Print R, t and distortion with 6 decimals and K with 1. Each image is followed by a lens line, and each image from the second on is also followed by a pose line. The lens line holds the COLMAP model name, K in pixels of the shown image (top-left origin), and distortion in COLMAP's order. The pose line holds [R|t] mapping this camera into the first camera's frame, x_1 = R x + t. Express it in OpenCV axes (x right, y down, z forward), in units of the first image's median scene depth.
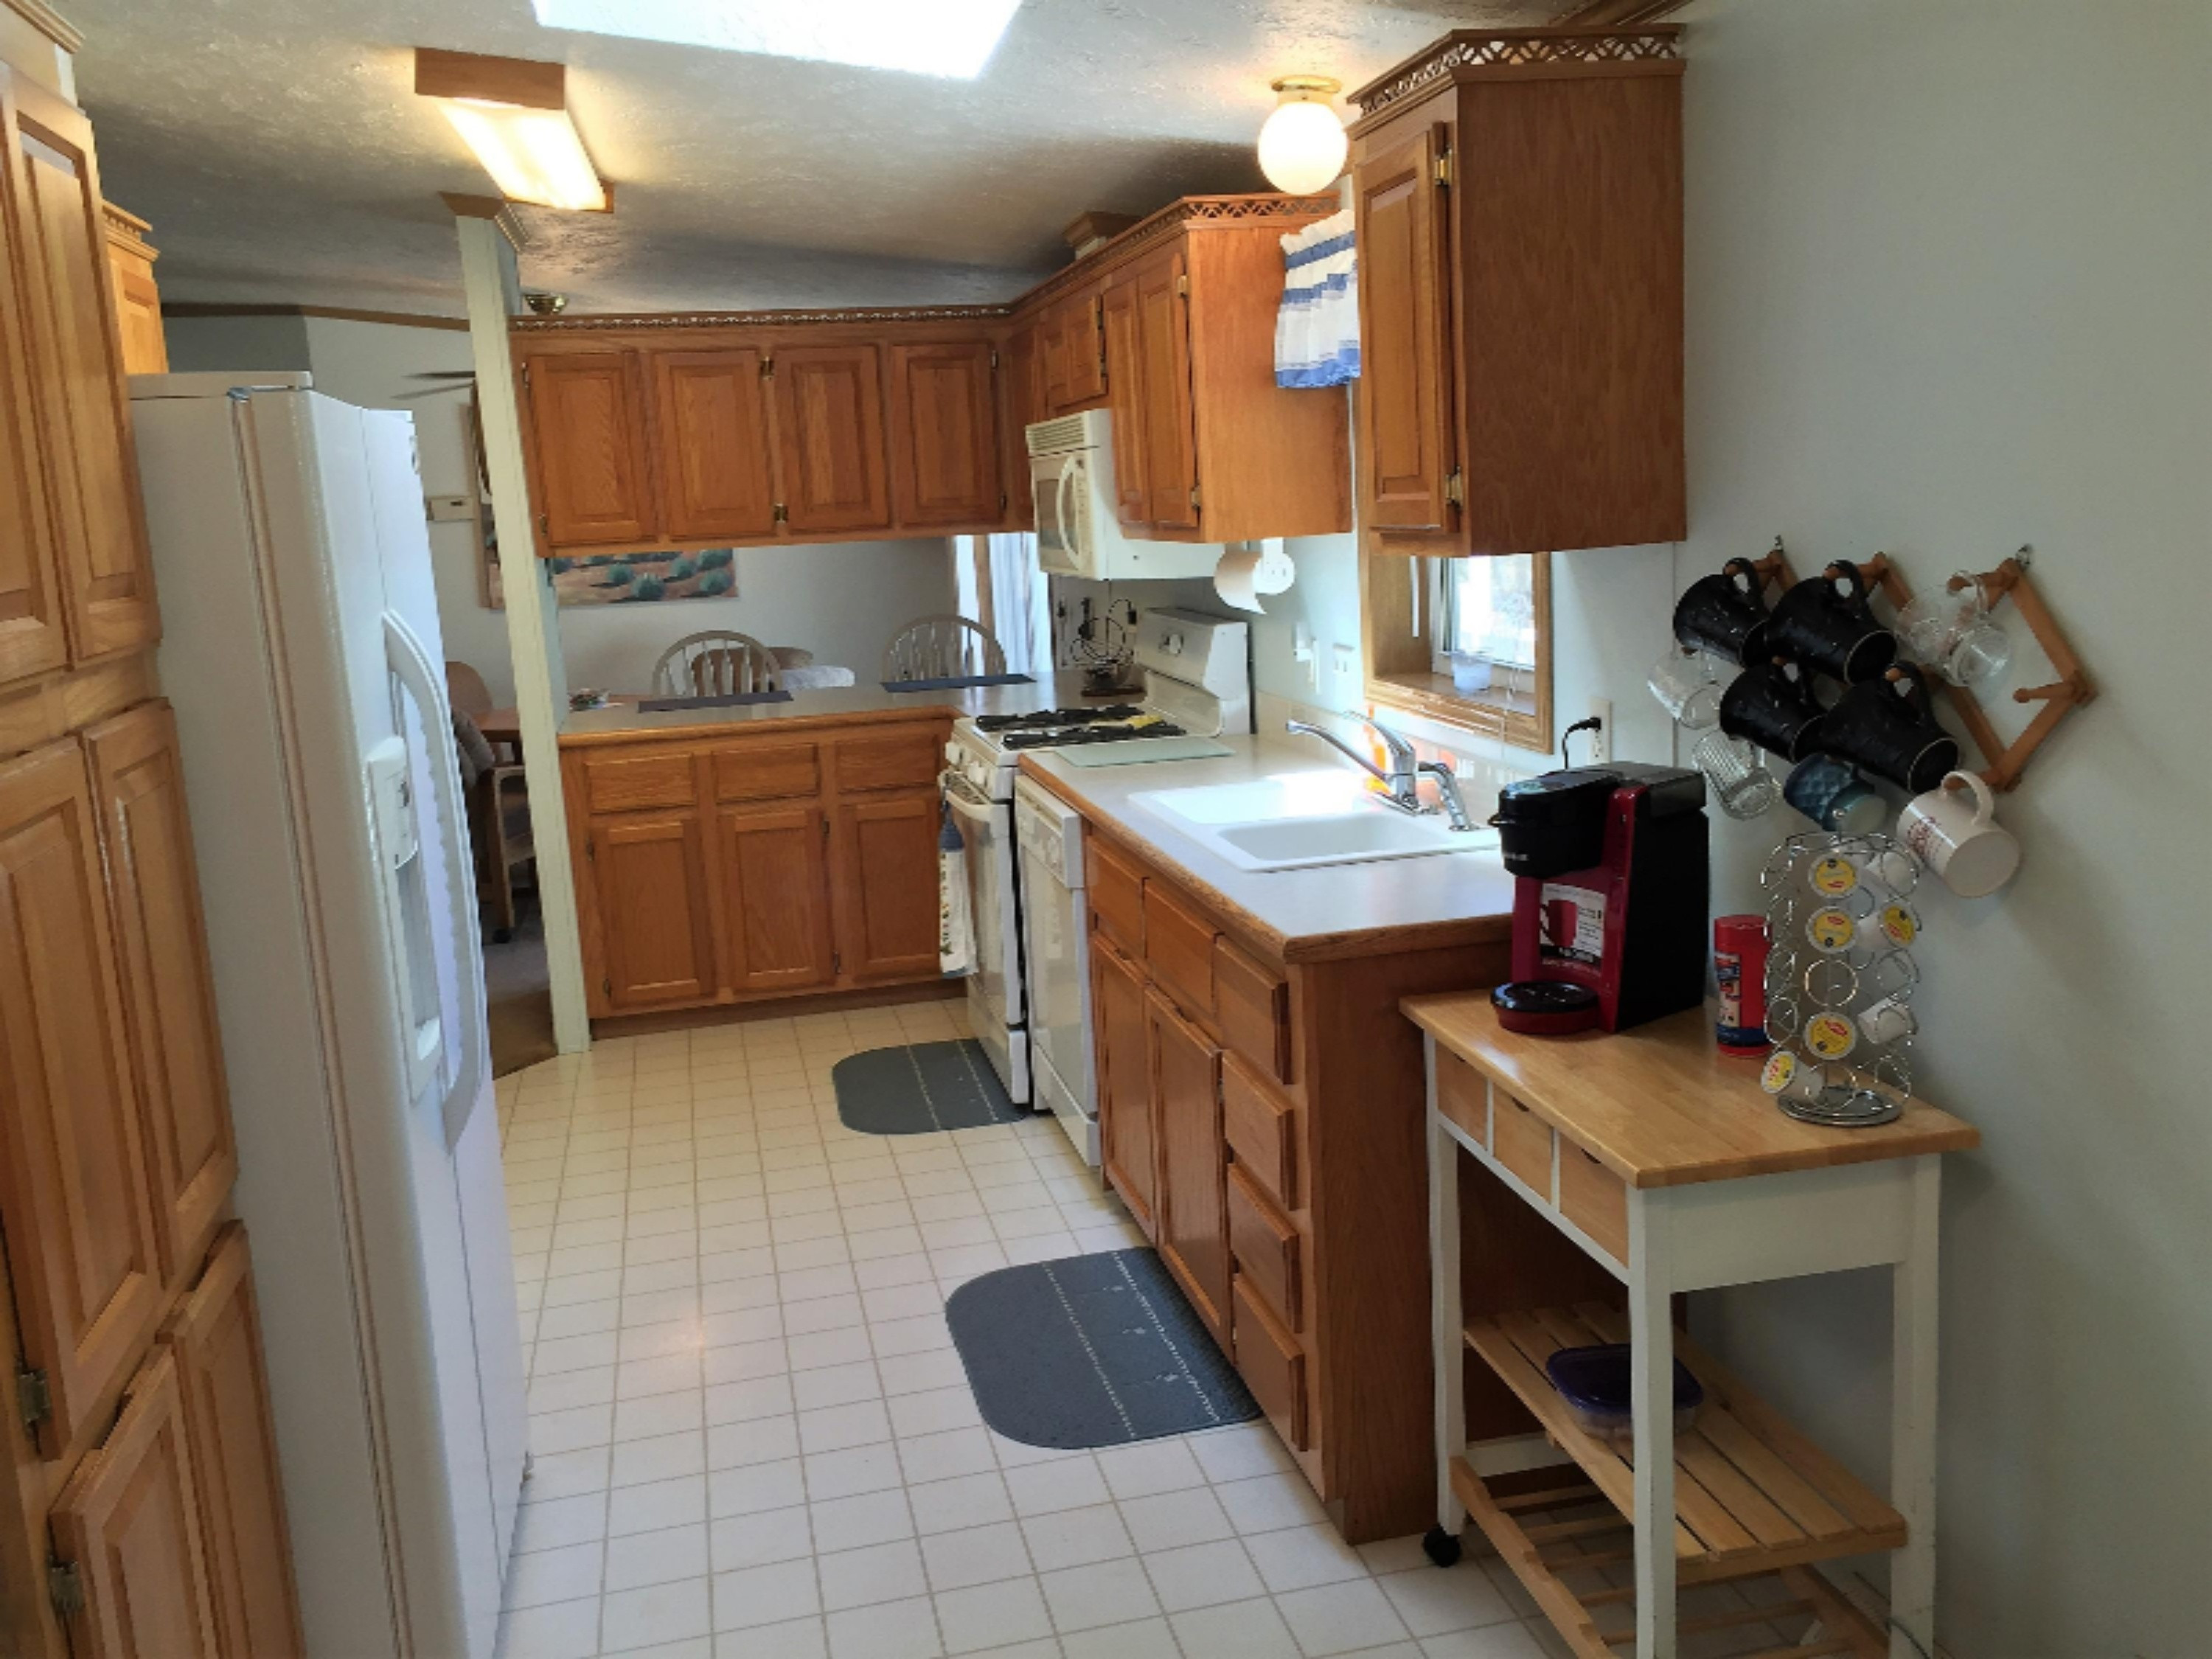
lens RADIAL K [[1903.4, 0, 1099.7], [0, 1903.4, 833.4], [0, 0, 1]] dist [0.079316, -0.065964]
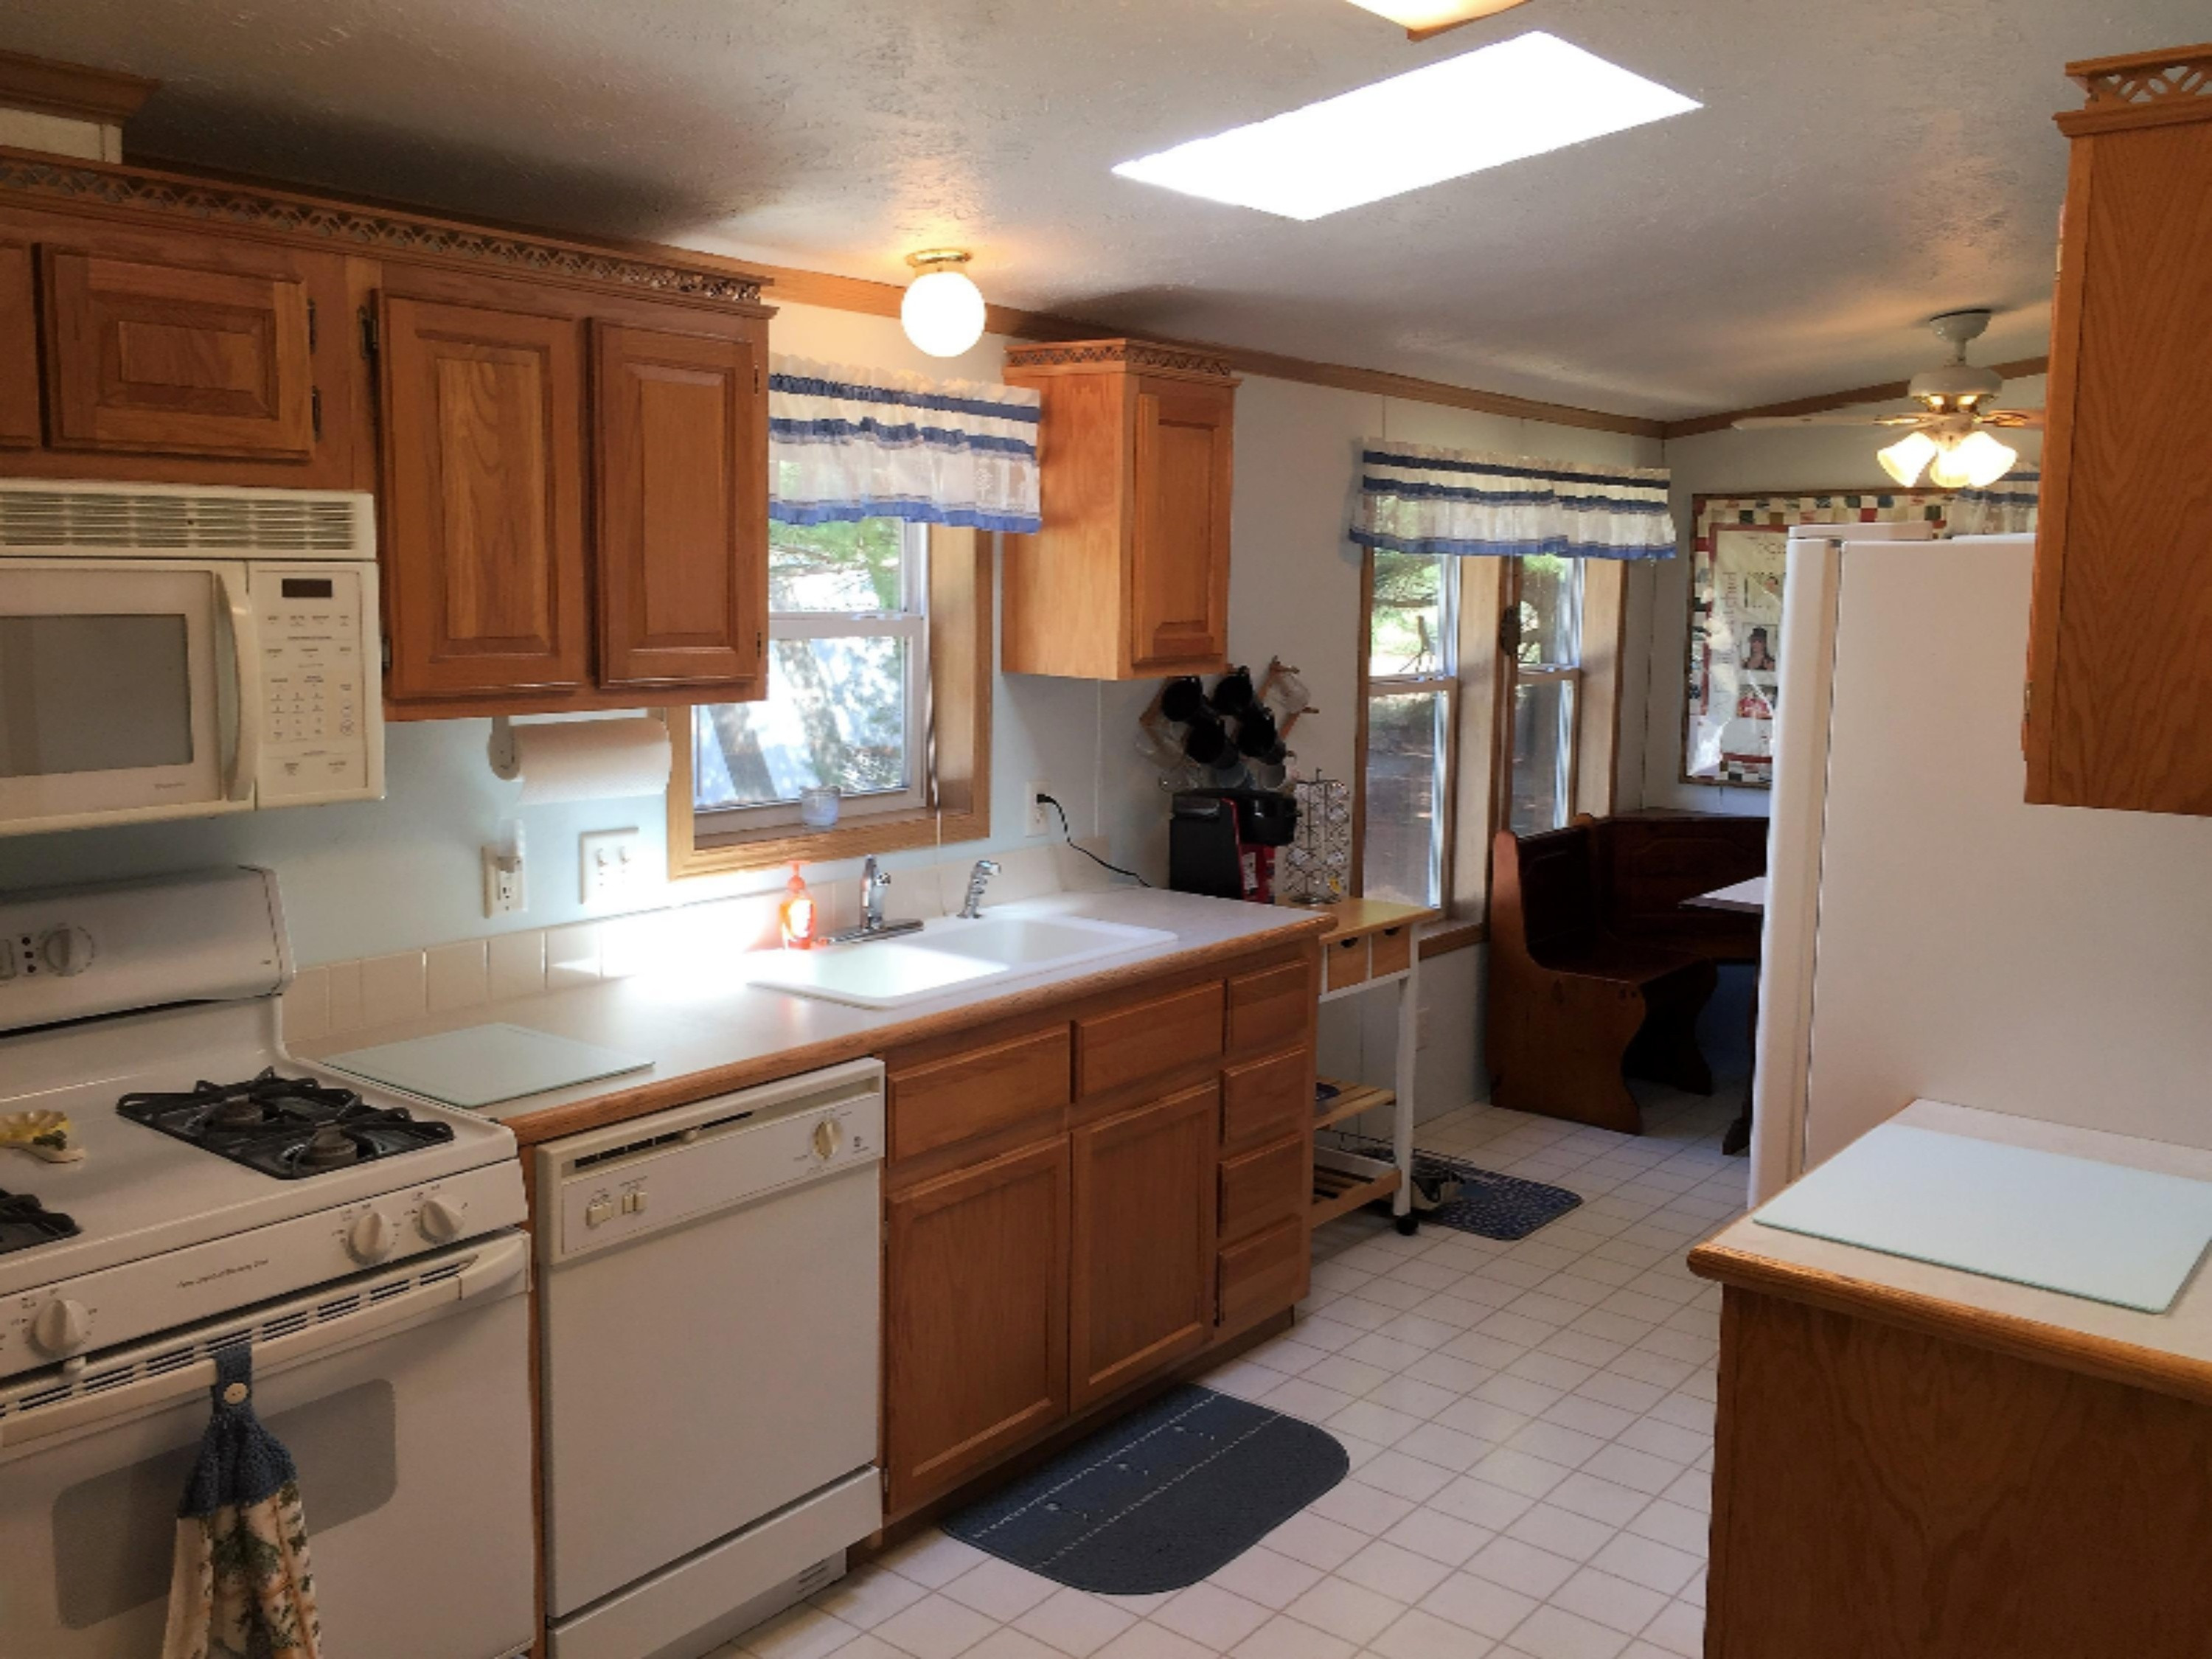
lens RADIAL K [[1903.4, 0, 1114.6], [0, 1903.4, 822.9], [0, 0, 1]] dist [0.079316, -0.065964]
pose [[-0.634670, -0.059429, 0.770495, -1.012149], [0.155729, 0.966749, 0.202843, -0.369643], [-0.756930, 0.248727, -0.604311, 2.129322]]
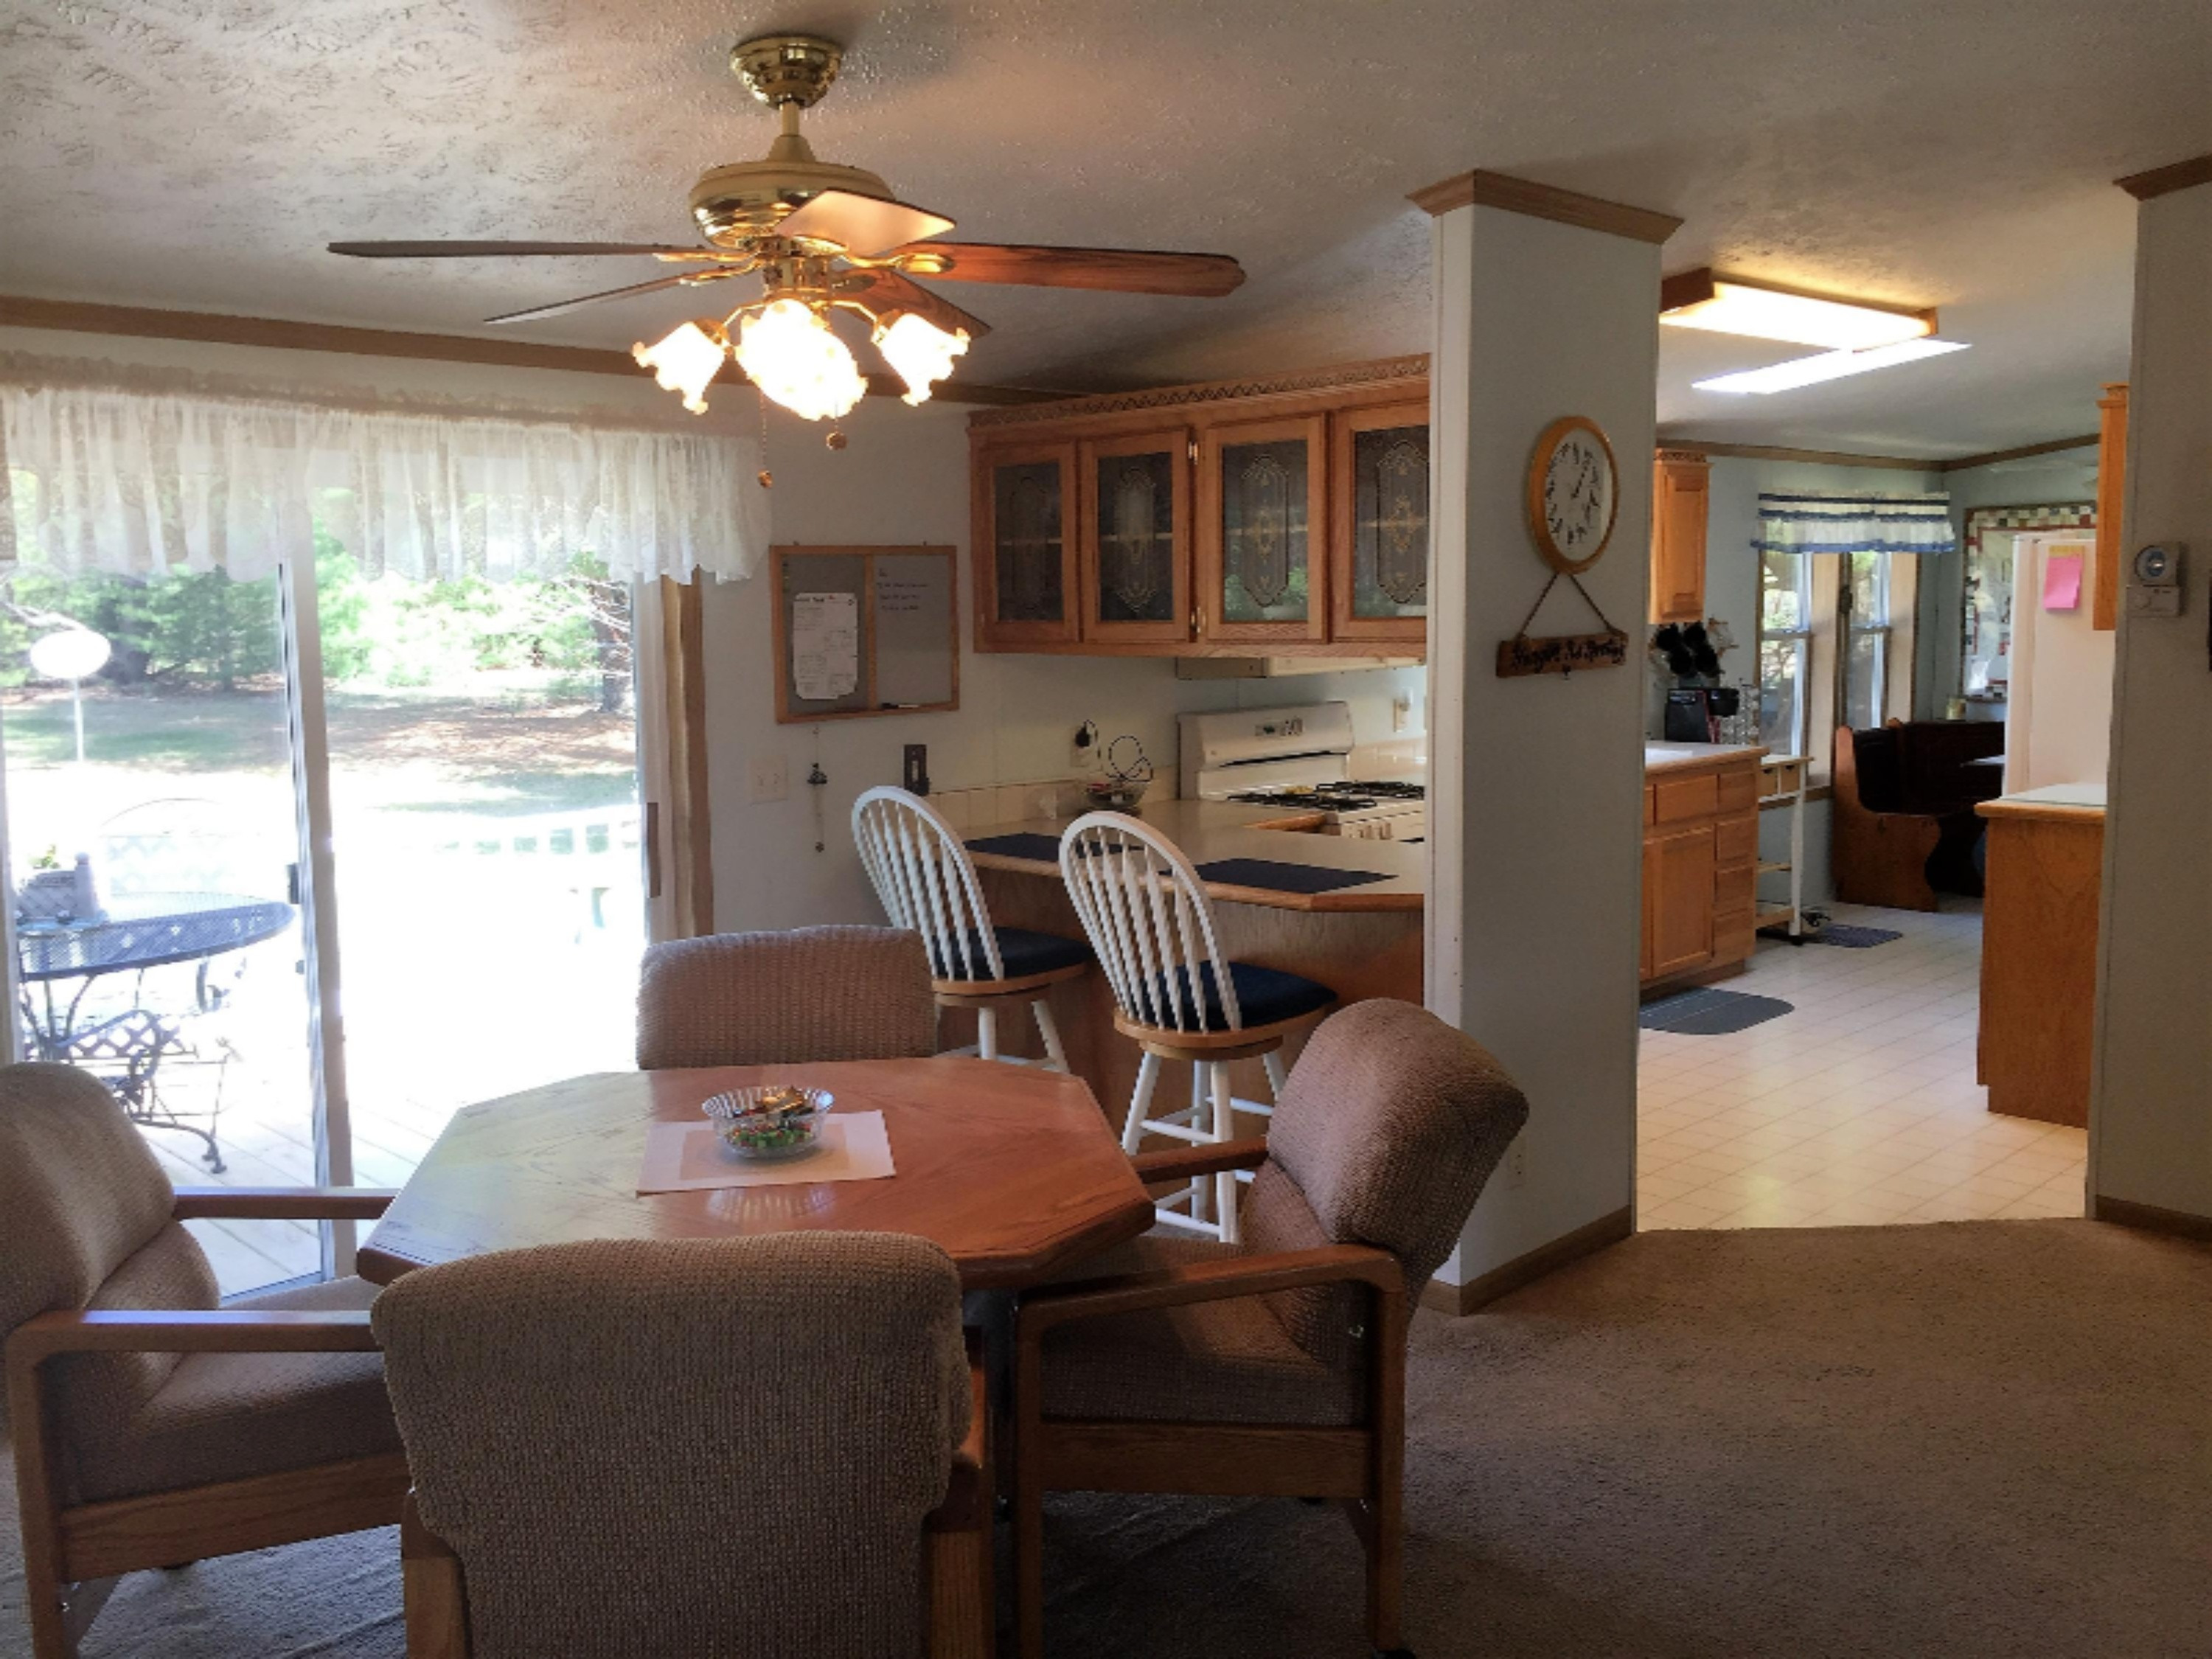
lens RADIAL K [[1903.4, 0, 1111.5], [0, 1903.4, 824.7], [0, 0, 1]] dist [0.079316, -0.065964]
pose [[-0.537010, -0.044926, 0.842379, -1.897316], [0.192365, 0.965749, 0.174137, -0.548652], [-0.821350, 0.255558, -0.509975, 3.466570]]
